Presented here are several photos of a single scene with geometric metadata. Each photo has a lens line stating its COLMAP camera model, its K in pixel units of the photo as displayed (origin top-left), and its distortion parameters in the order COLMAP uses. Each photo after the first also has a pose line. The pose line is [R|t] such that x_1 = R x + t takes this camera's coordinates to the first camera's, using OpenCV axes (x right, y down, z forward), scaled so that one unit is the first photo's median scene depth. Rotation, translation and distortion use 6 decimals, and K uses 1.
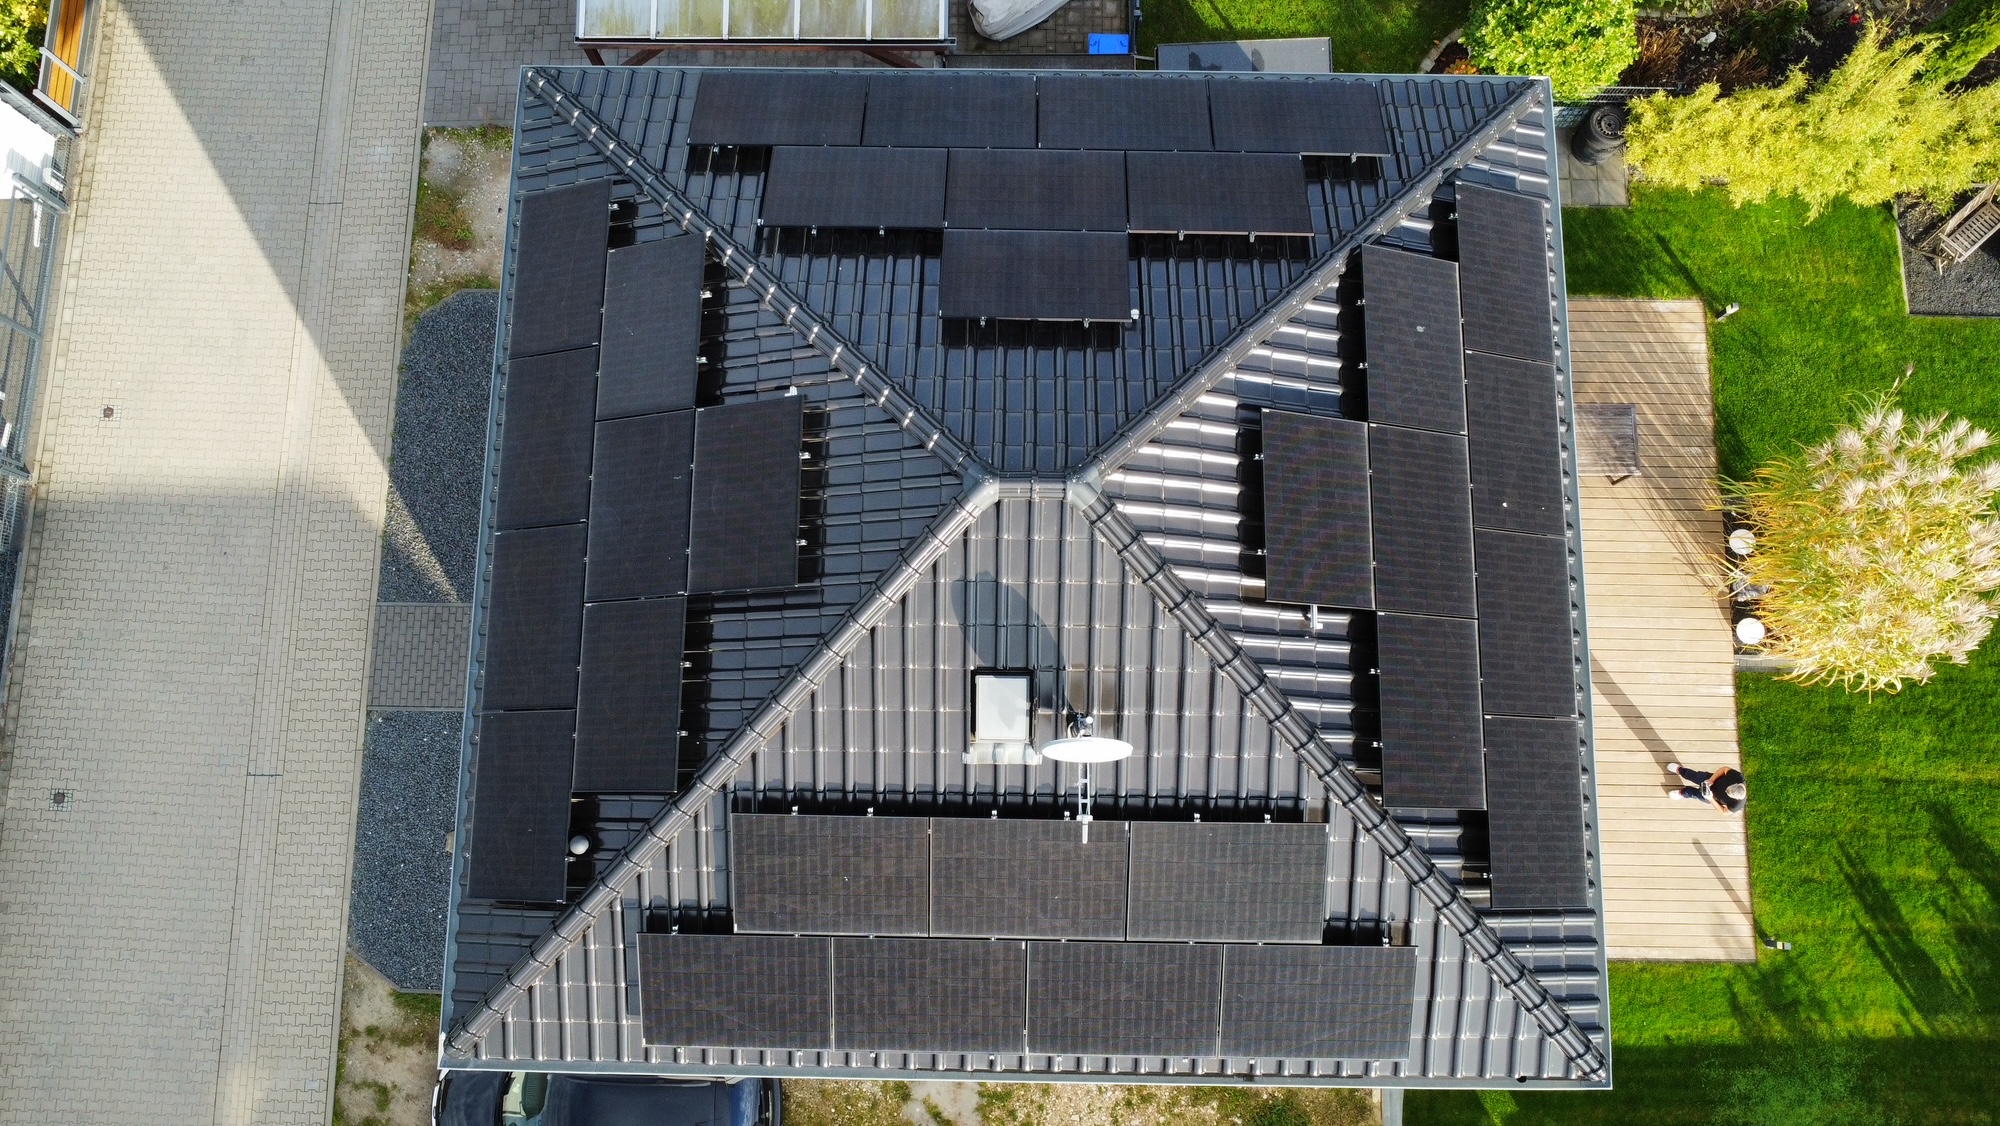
lens RADIAL K [[1424.7, 0, 995.0], [0, 1424.7, 563.4], [0, 0, 1]] dist [-0.026975, -0.000713]
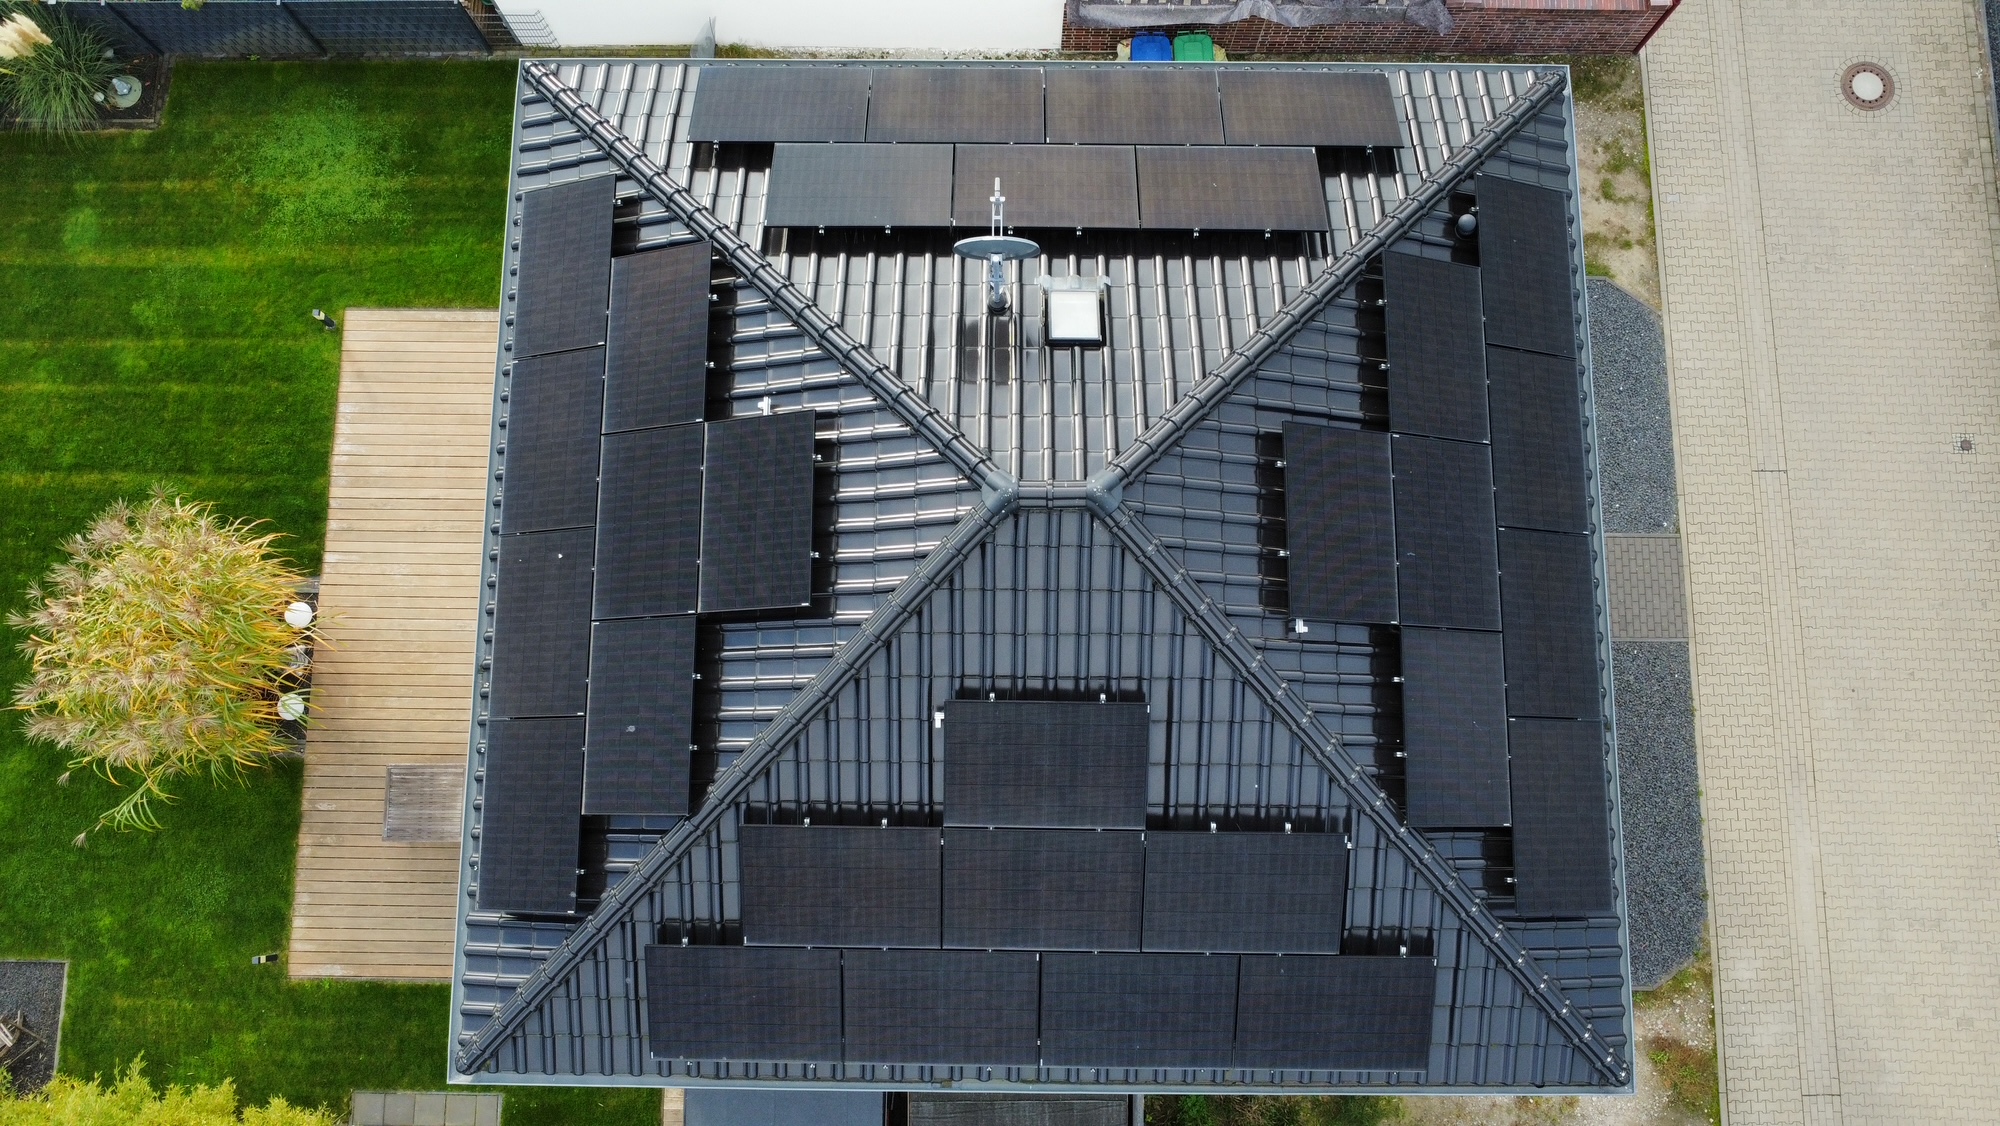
lens RADIAL K [[1424.7, 0, 995.0], [0, 1424.7, 563.4], [0, 0, 1]] dist [-0.026975, -0.000713]
pose [[-0.999929, 0.007365, 0.009395, 0.051873], [-0.003611, -0.936741, 0.350004, -0.405896], [0.011379, 0.349946, 0.936701, 0.090772]]
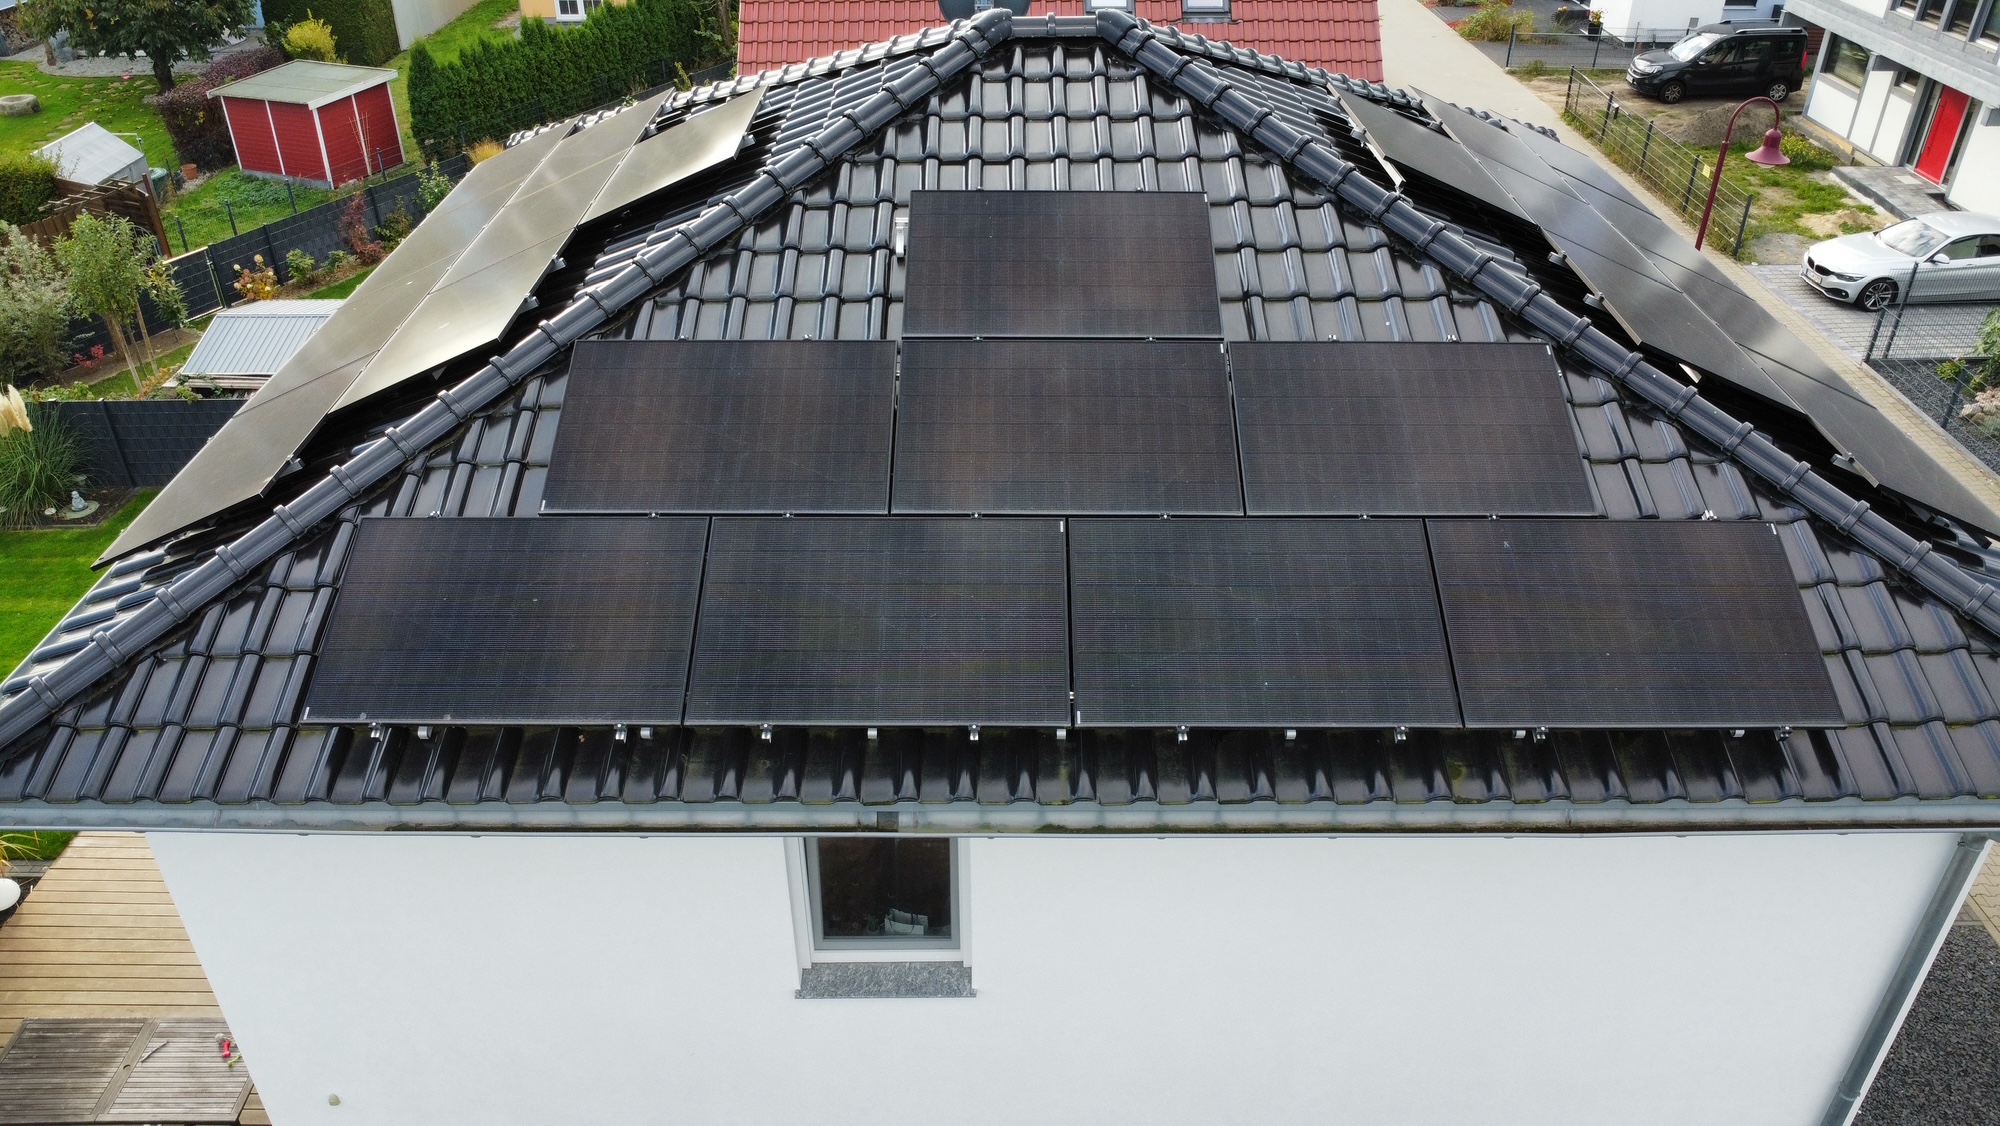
lens RADIAL K [[1424.7, 0, 995.0], [0, 1424.7, 563.4], [0, 0, 1]] dist [-0.026975, -0.000713]
pose [[-0.999822, 0.016516, -0.009143, 0.064252], [-0.014861, -0.389863, 0.920753, -0.818709], [0.011643, 0.920725, 0.390039, 0.889774]]
